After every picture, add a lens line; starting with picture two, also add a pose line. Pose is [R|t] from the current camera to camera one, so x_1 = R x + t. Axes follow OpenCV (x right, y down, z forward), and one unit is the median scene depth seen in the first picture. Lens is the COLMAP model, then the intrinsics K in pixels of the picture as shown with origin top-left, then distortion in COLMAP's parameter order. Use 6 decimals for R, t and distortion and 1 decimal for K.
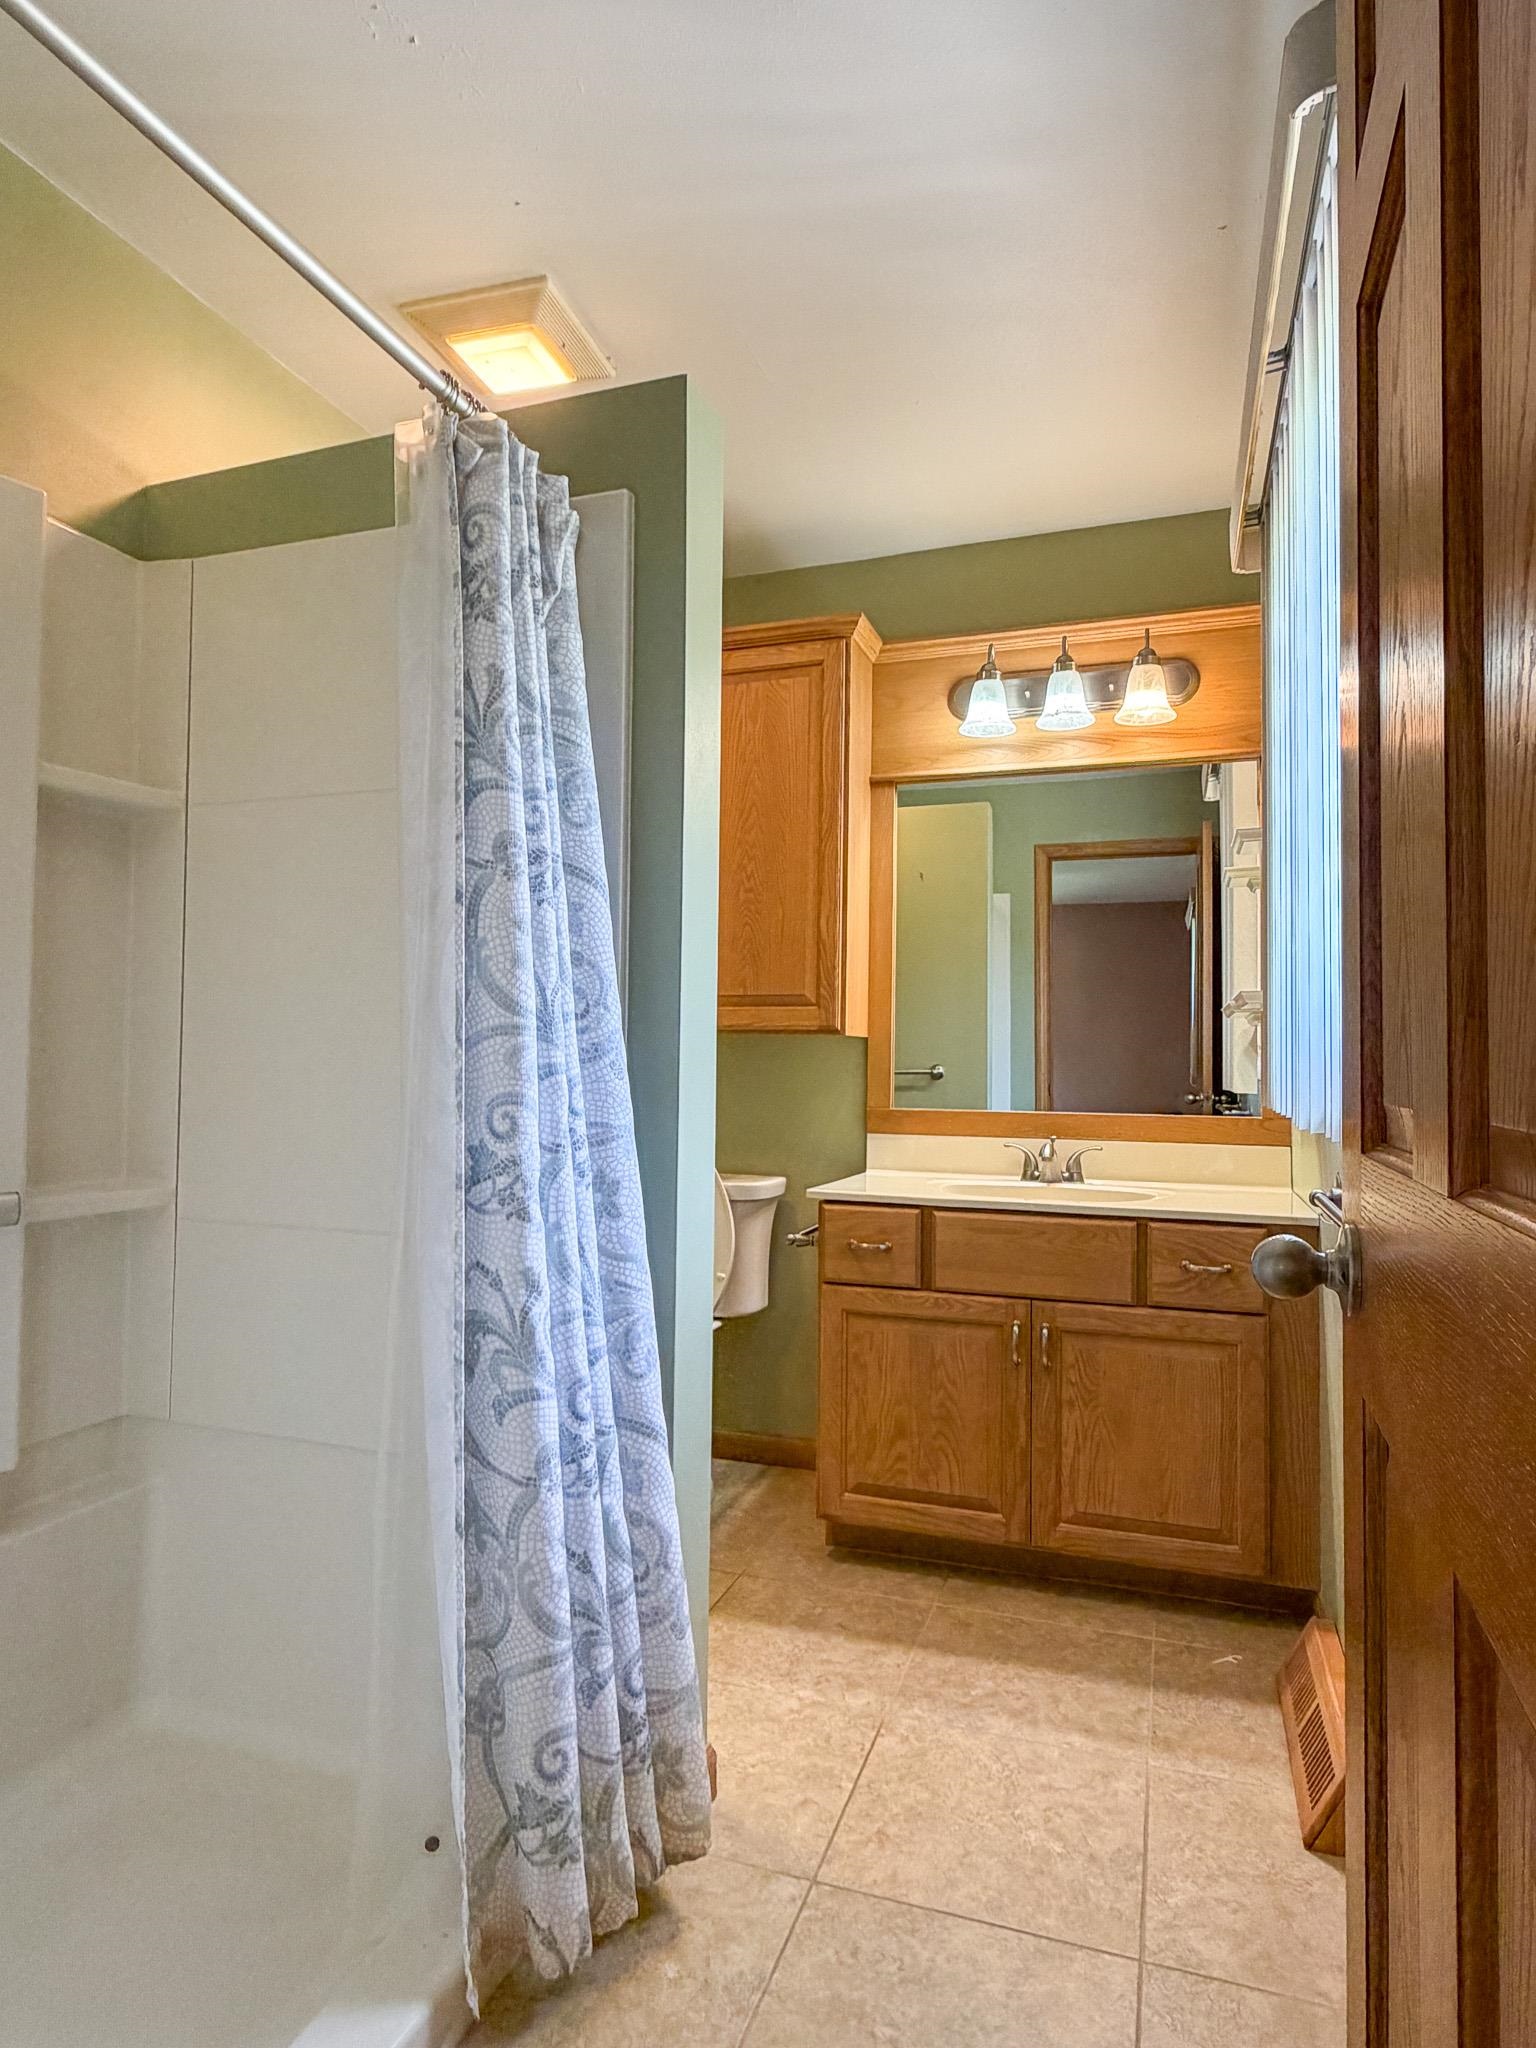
lens RADIAL K [[1166.1, 0, 777.3], [0, 1166.1, 1018.1], [0, 0, 1]] dist [0.005576, 0.001777]
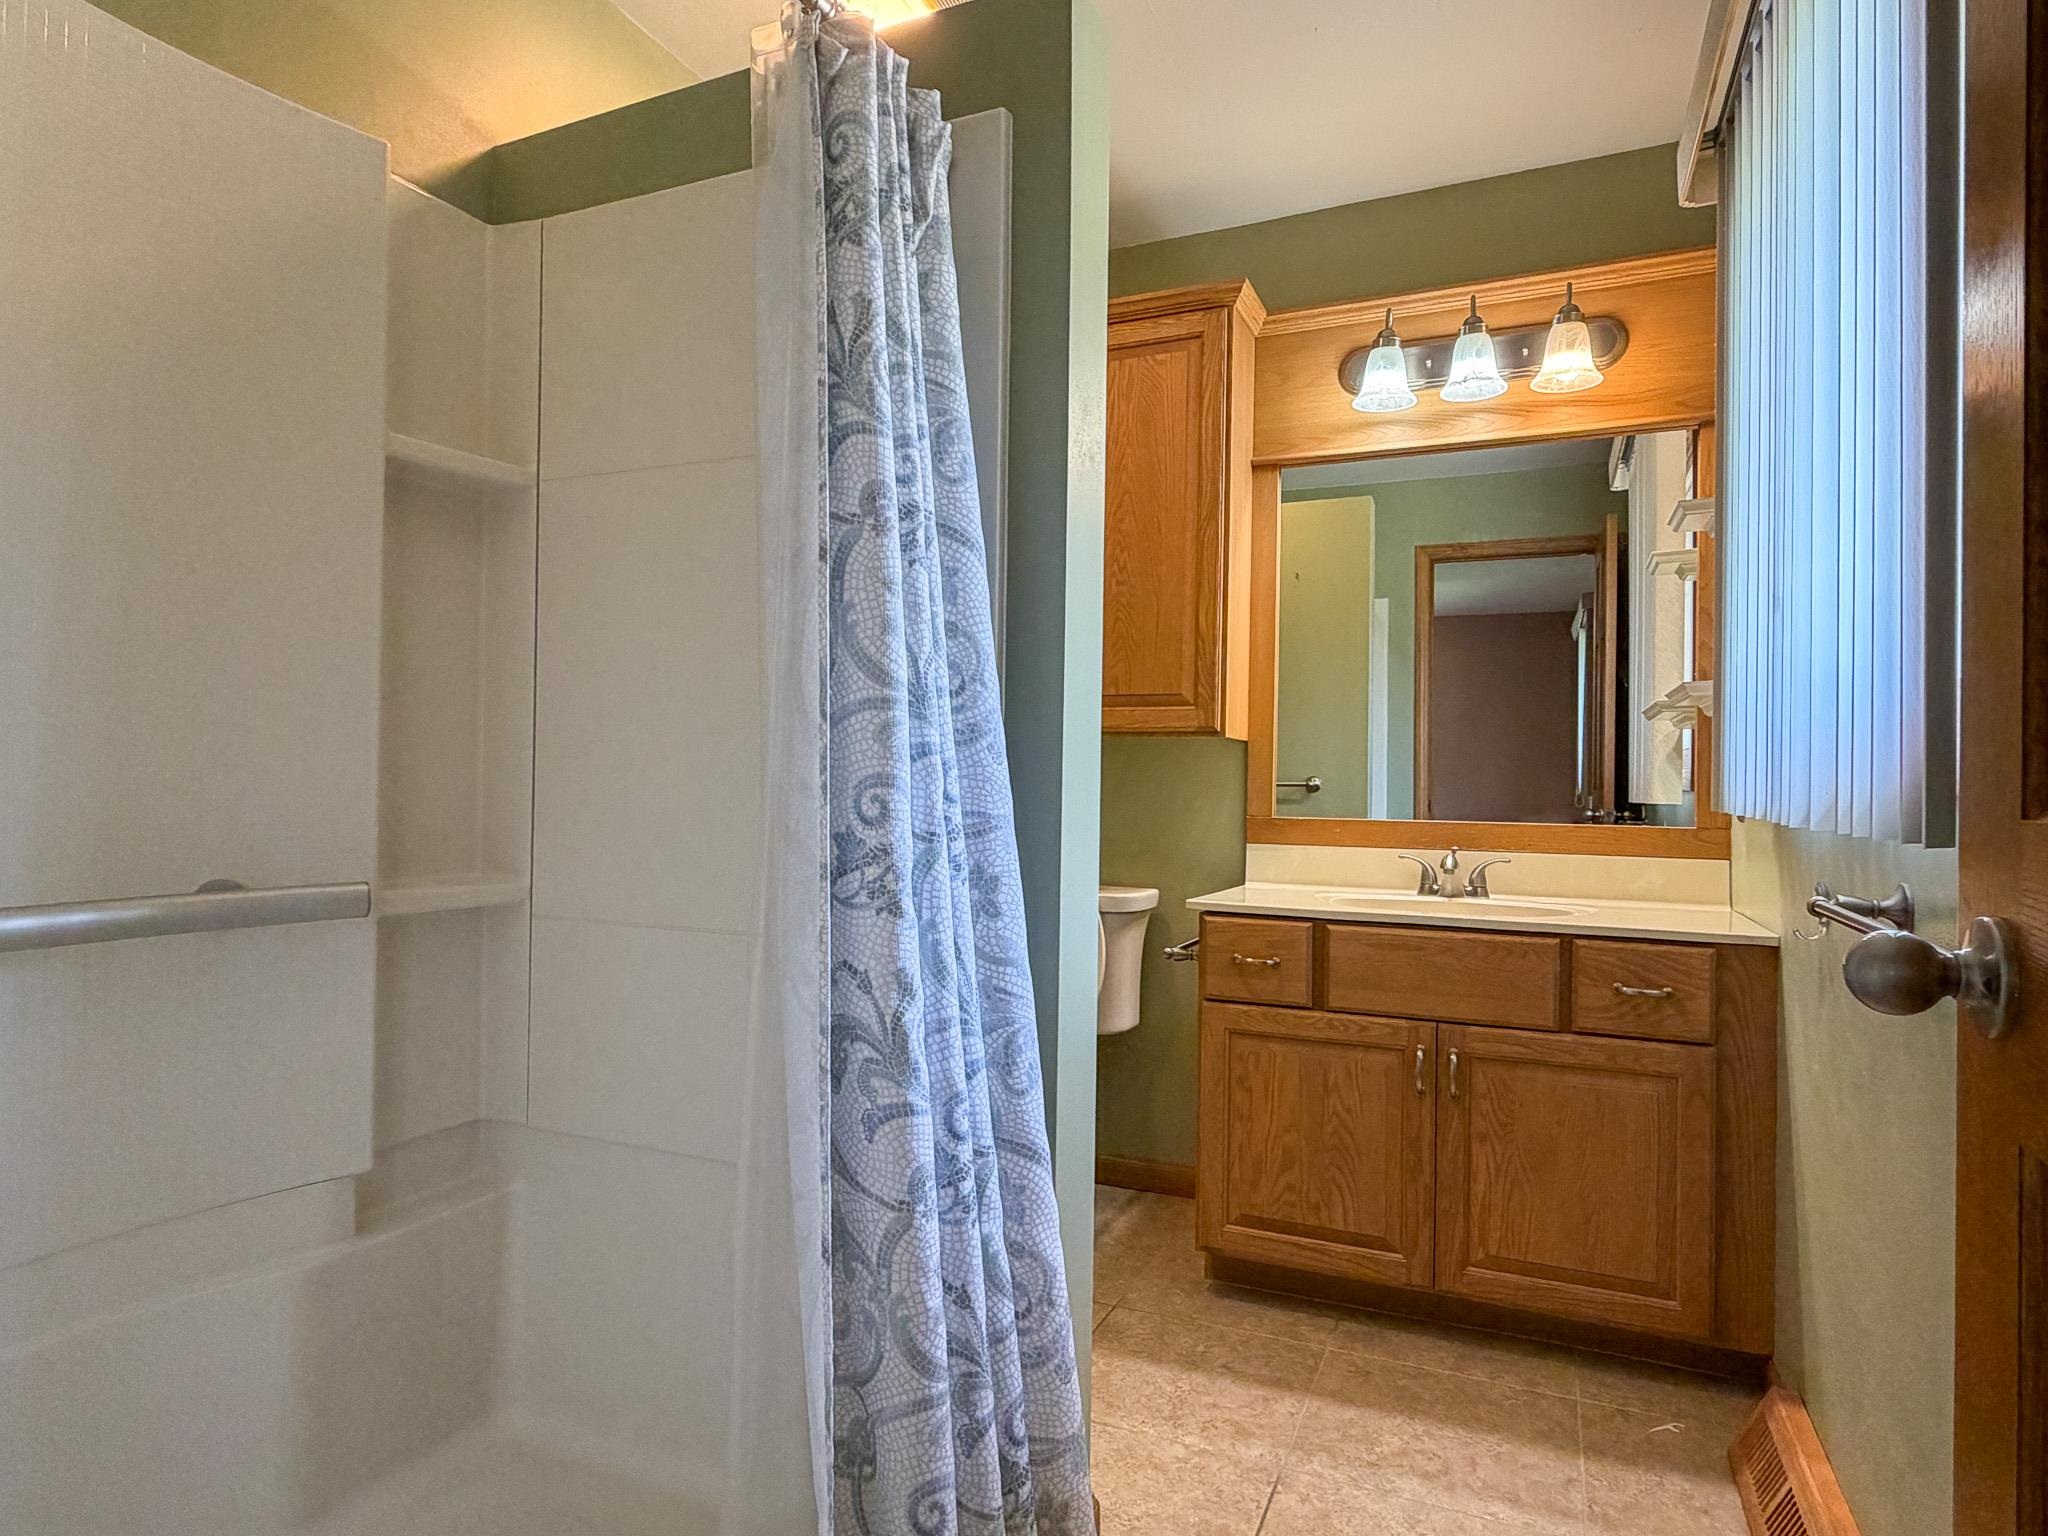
lens RADIAL K [[1166.1, 0, 1026.6], [0, 1166.1, 769.2], [0, 0, 1]] dist [0.005576, 0.001777]
pose [[0.996201, 0.003118, -0.087024, -0.035617], [-0.001104, 0.999731, 0.023185, 0.035910], [0.087072, -0.023001, 0.995936, 0.108152]]
